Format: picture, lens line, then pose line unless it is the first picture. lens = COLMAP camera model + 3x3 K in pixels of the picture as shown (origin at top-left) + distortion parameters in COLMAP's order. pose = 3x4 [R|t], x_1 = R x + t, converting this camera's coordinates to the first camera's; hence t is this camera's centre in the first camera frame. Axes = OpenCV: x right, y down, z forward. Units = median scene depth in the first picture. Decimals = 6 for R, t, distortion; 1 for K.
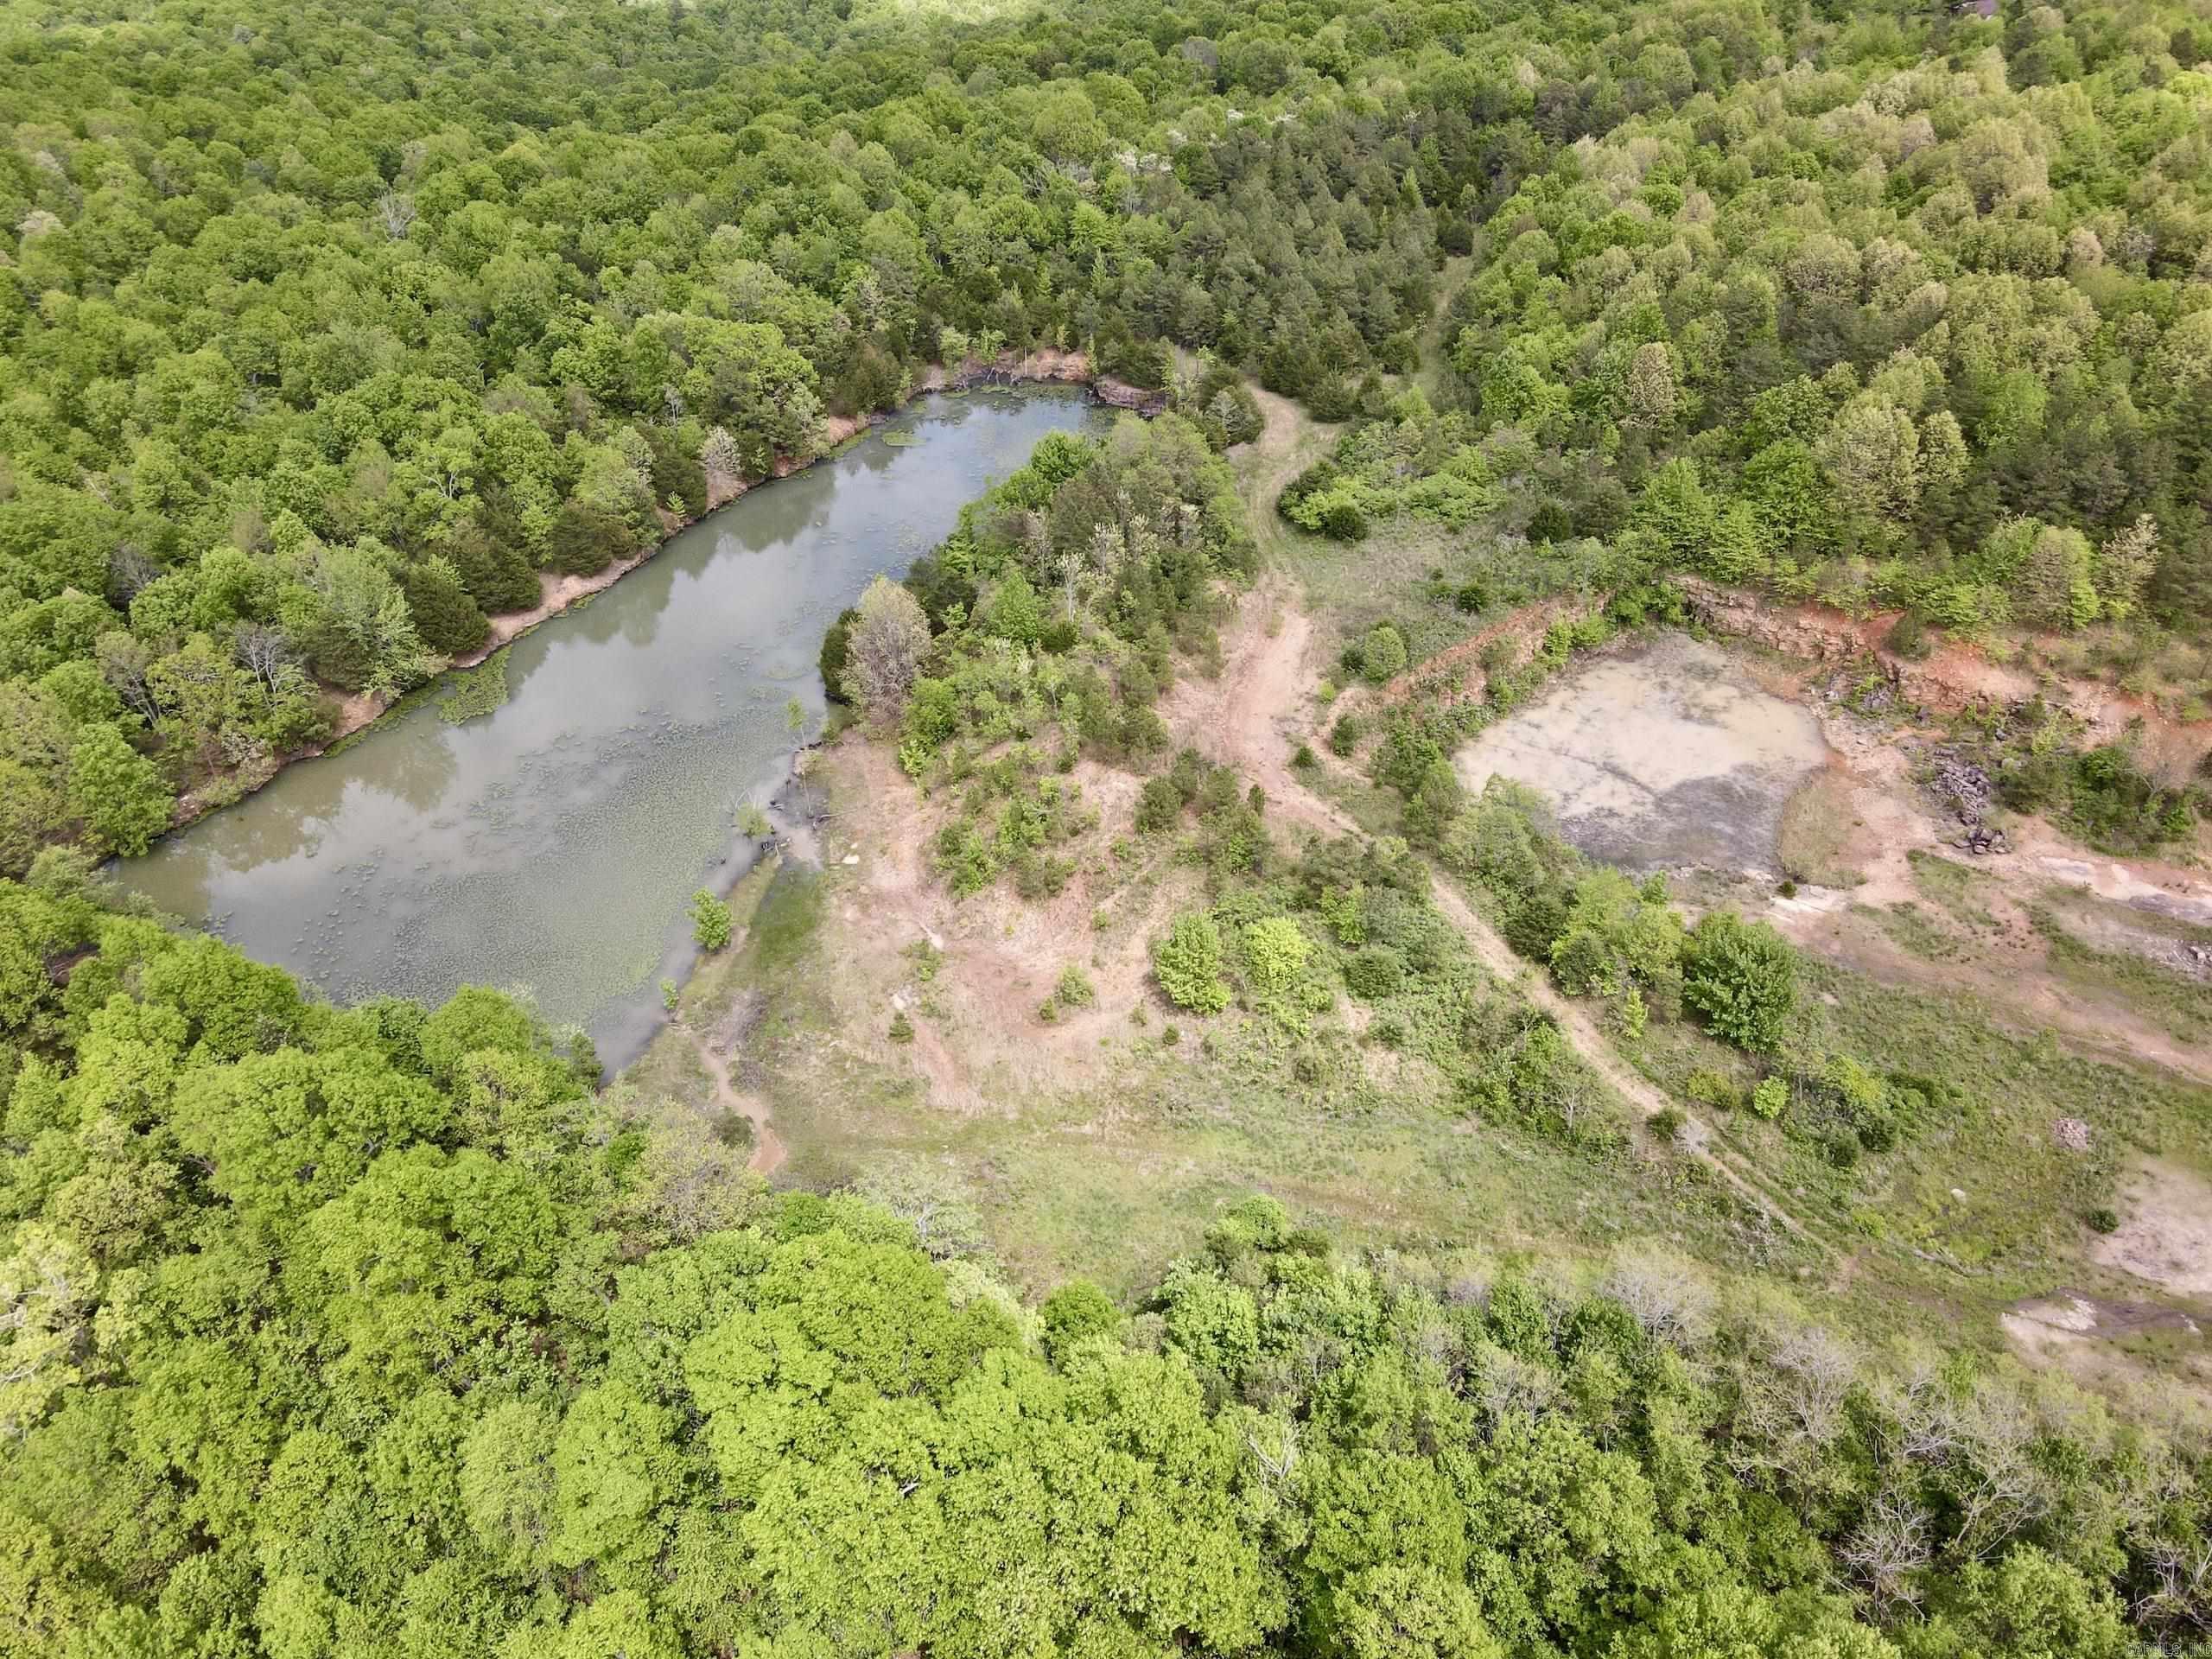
lens RADIAL K [[1674.2, 0, 1092.2], [0, 1674.2, 818.8], [0, 0, 1]] dist [0.020999, 0.014168]
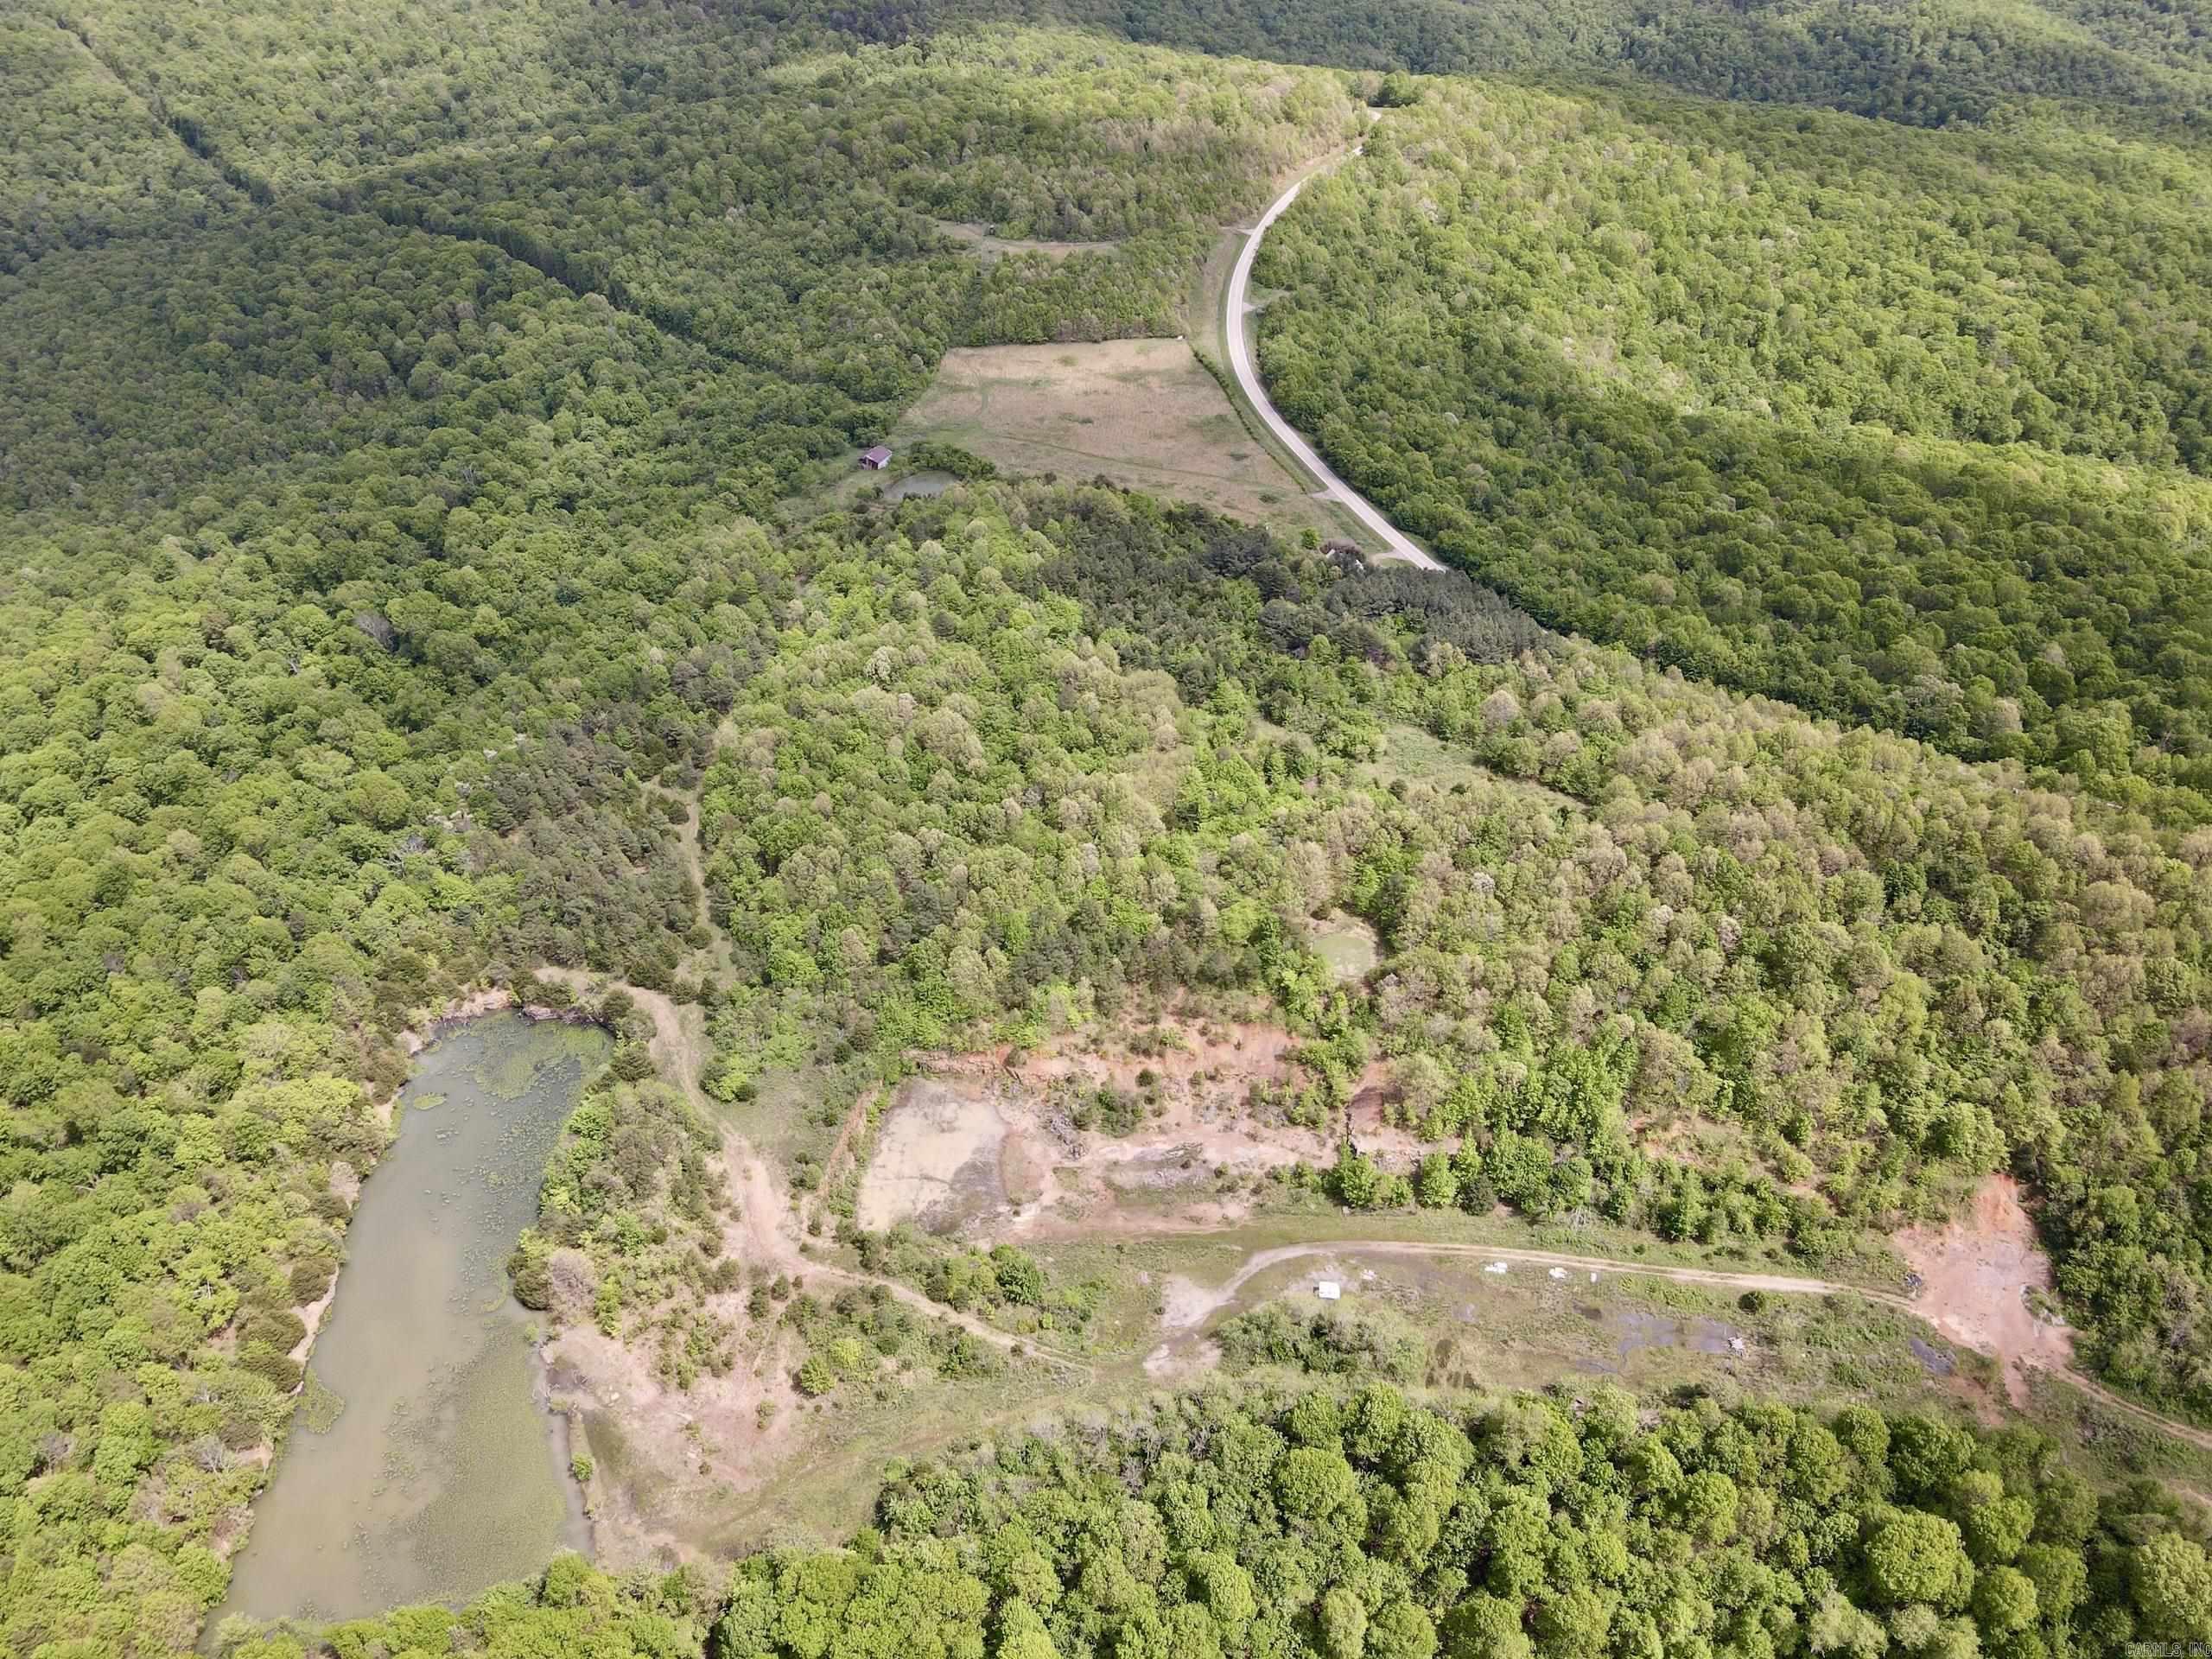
lens RADIAL K [[1674.2, 0, 1099.3], [0, 1674.2, 814.6], [0, 0, 1]] dist [0.020999, 0.014168]
pose [[0.813221, -0.337524, 0.474077, -0.434539], [0.346470, 0.935325, 0.071587, -0.630431], [-0.467579, 0.106038, 0.877568, -1.219513]]
